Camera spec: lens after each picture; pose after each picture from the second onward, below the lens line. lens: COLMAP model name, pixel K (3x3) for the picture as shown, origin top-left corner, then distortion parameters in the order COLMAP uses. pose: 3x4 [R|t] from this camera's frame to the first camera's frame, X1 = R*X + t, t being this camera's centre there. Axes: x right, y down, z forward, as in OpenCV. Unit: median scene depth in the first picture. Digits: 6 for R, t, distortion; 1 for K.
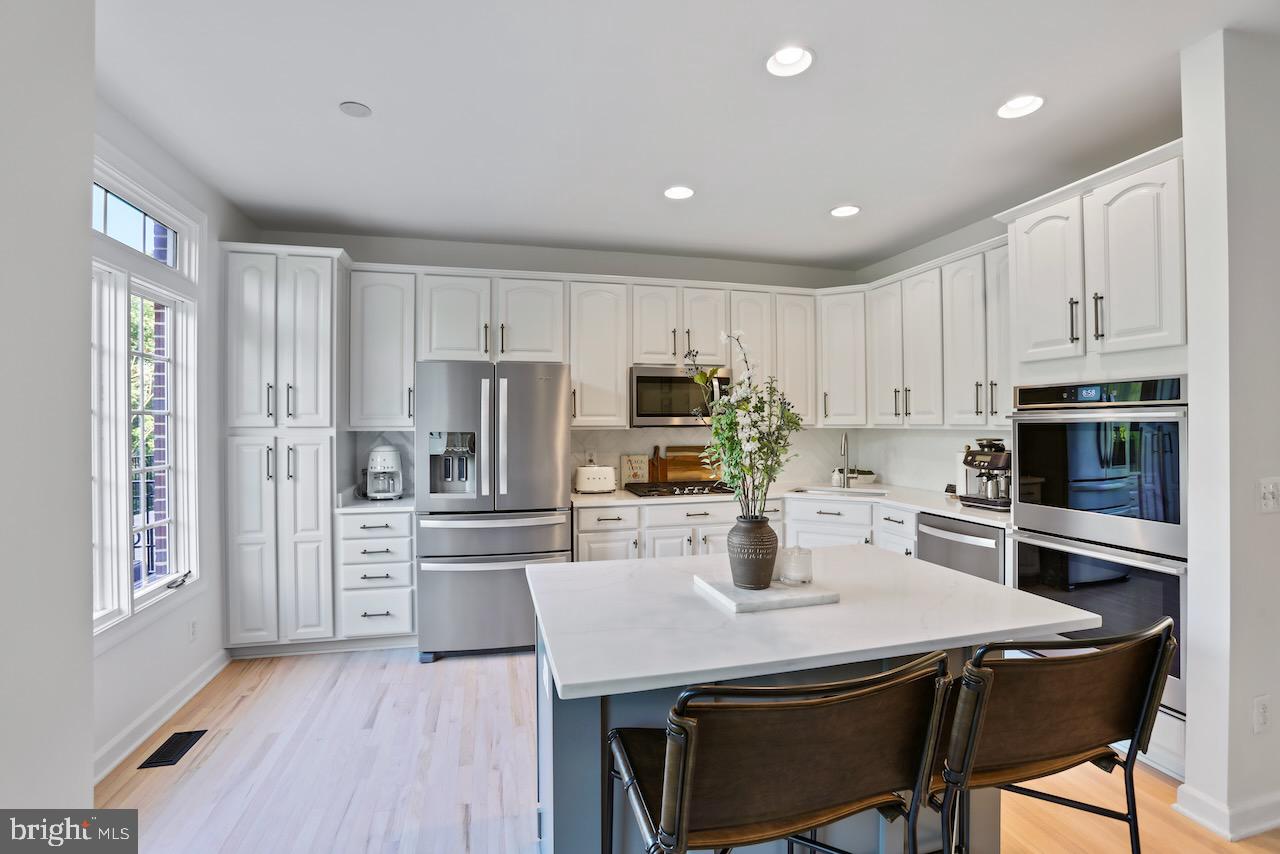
lens RADIAL K [[582.3, 0, 640.0], [0, 582.3, 423.1], [0, 0, 1]] dist [-0.070368, 0.025216]
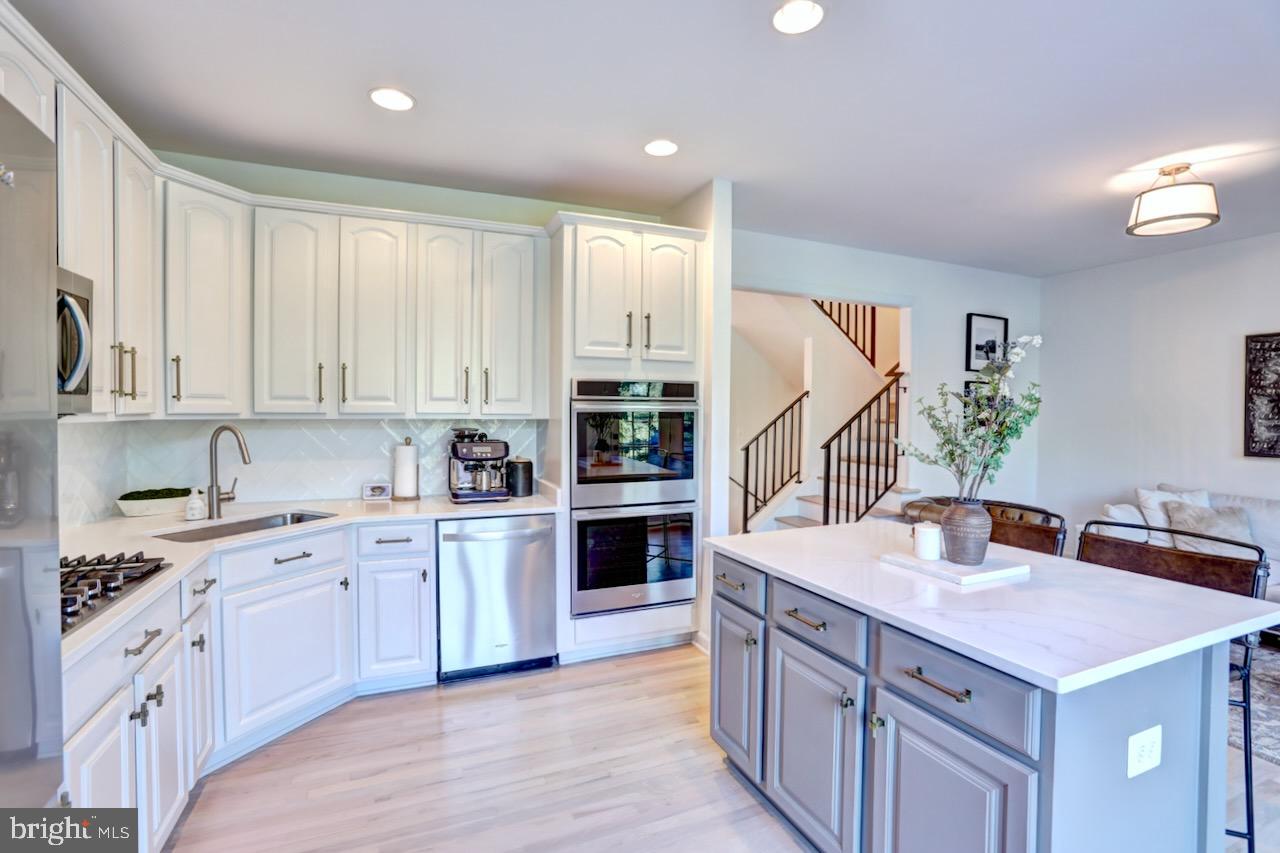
lens RADIAL K [[582.3, 0, 640.0], [0, 582.3, 422.6], [0, 0, 1]] dist [-0.070368, 0.025216]
pose [[-0.137482, -0.013203, 0.990416, -0.516092], [-0.003841, 0.999911, 0.012796, 0.005856], [-0.990497, -0.002045, -0.137521, 1.173839]]
